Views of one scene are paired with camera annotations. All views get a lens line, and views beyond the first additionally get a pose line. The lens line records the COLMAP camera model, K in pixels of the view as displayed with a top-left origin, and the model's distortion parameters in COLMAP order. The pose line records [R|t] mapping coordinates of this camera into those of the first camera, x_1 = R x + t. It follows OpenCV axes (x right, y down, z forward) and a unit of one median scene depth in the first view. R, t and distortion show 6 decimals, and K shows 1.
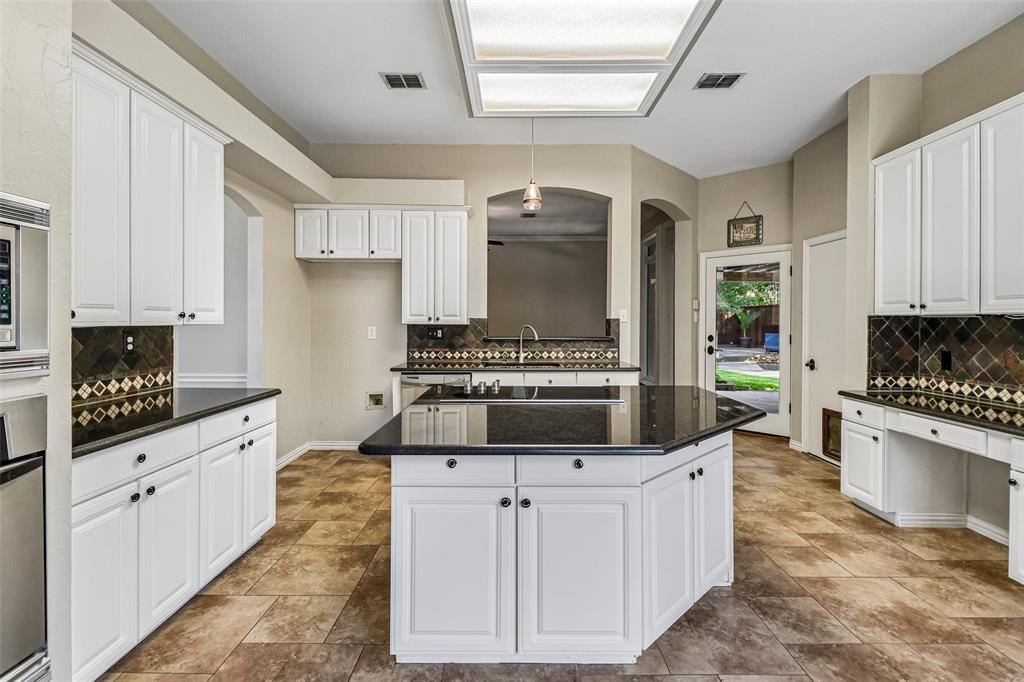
lens RADIAL K [[477.2, 0, 507.7], [0, 477.2, 333.0], [0, 0, 1]] dist [0.017601, -0.001779]
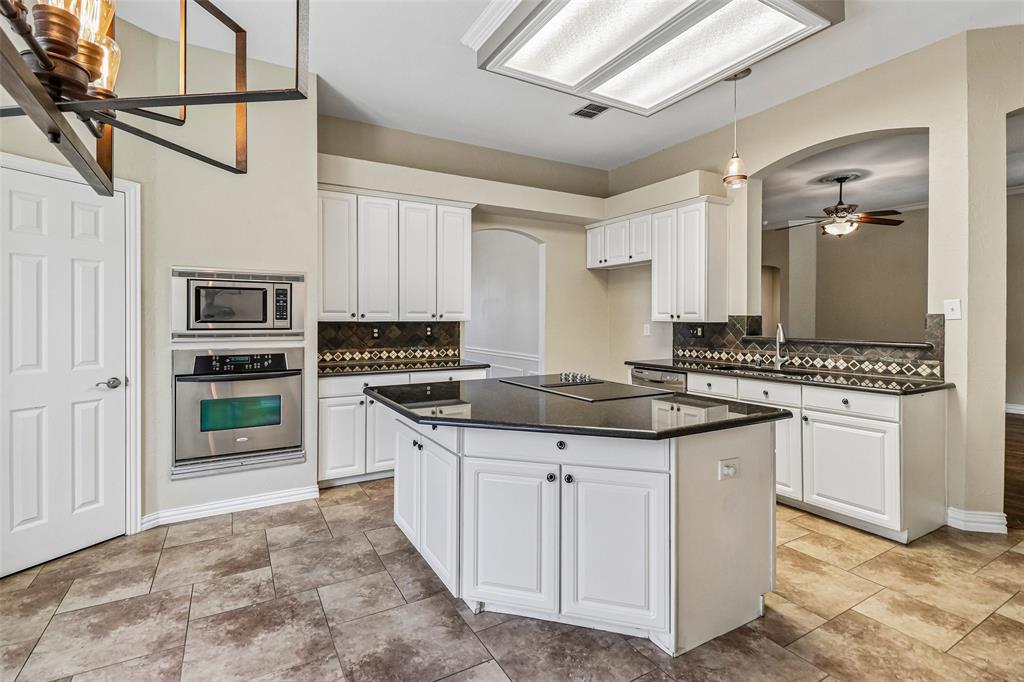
lens RADIAL K [[477.2, 0, 506.3], [0, 477.2, 329.9], [0, 0, 1]] dist [0.017601, -0.001779]
pose [[0.503078, 0.016561, -0.864082, 0.531902], [-0.020858, 0.999758, 0.007018, -0.001416], [0.863989, 0.014492, 0.503301, 0.193071]]
